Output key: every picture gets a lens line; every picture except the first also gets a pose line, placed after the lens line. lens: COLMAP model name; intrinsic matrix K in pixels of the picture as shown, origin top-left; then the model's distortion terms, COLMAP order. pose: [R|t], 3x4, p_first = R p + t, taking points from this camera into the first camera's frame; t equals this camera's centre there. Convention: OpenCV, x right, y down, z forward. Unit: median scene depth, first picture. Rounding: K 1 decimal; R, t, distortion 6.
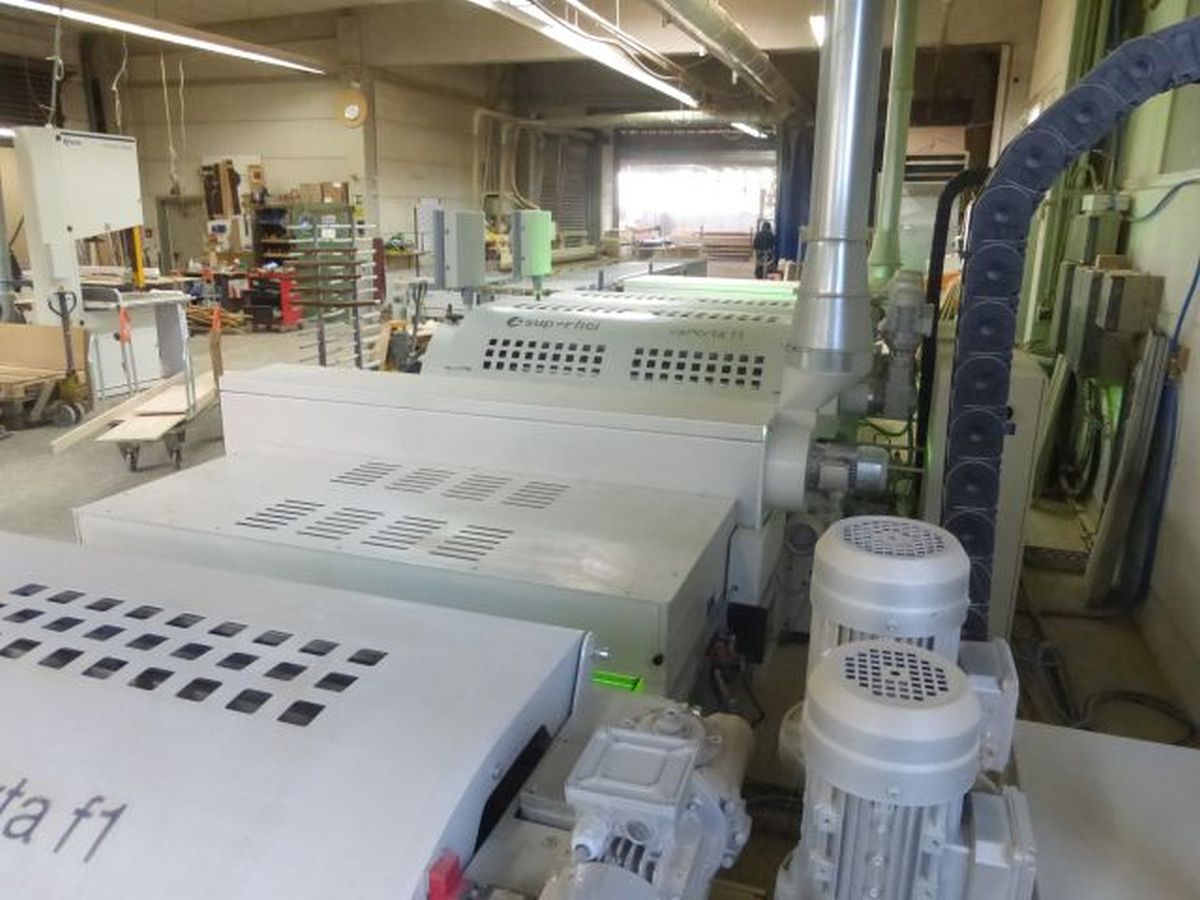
lens RADIAL K [[891.6, 0, 600.0], [0, 891.6, 450.0], [0, 0, 1]] dist [-0.011567, 0.023118]
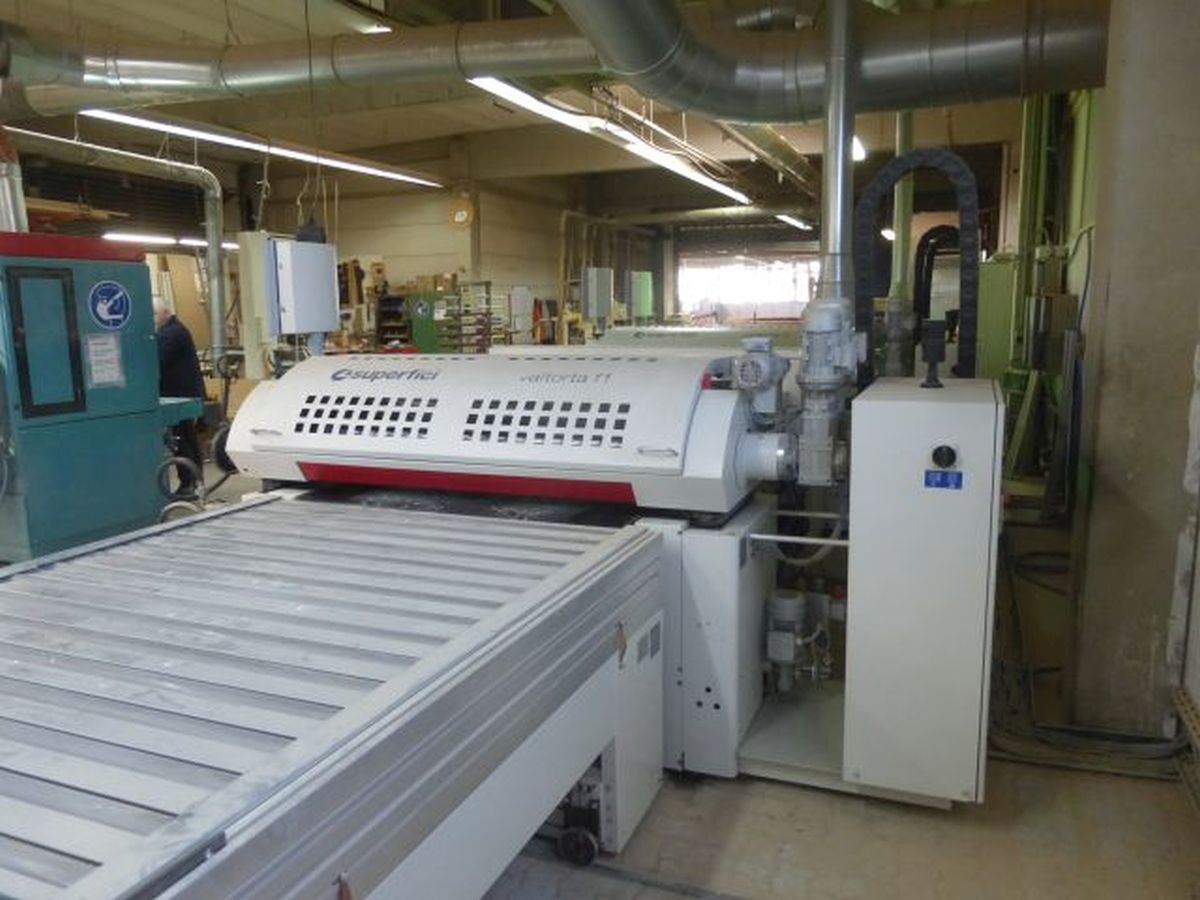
lens RADIAL K [[891.6, 0, 600.0], [0, 891.6, 450.0], [0, 0, 1]] dist [-0.011567, 0.023118]
pose [[0.997956, -0.017801, -0.061368, -0.021375], [0.011151, 0.994192, -0.107046, 0.063950], [0.062917, 0.106143, 0.992358, -0.147705]]
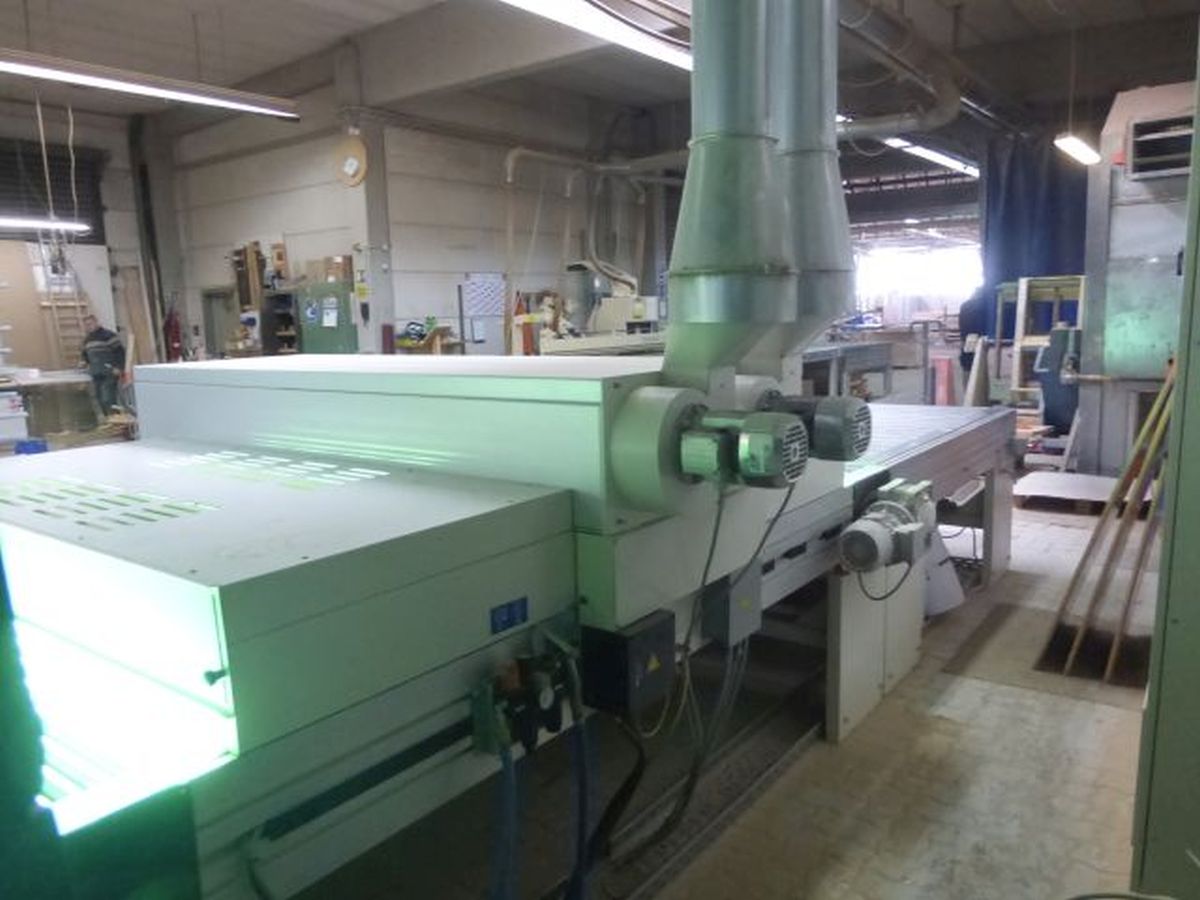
lens RADIAL K [[891.6, 0, 600.0], [0, 891.6, 450.0], [0, 0, 1]] dist [-0.011567, 0.023118]
pose [[0.948556, 0.007283, -0.316527, 0.169120], [-0.040944, 0.994162, -0.099824, -0.061448], [0.313952, 0.107648, 0.943317, 0.346353]]
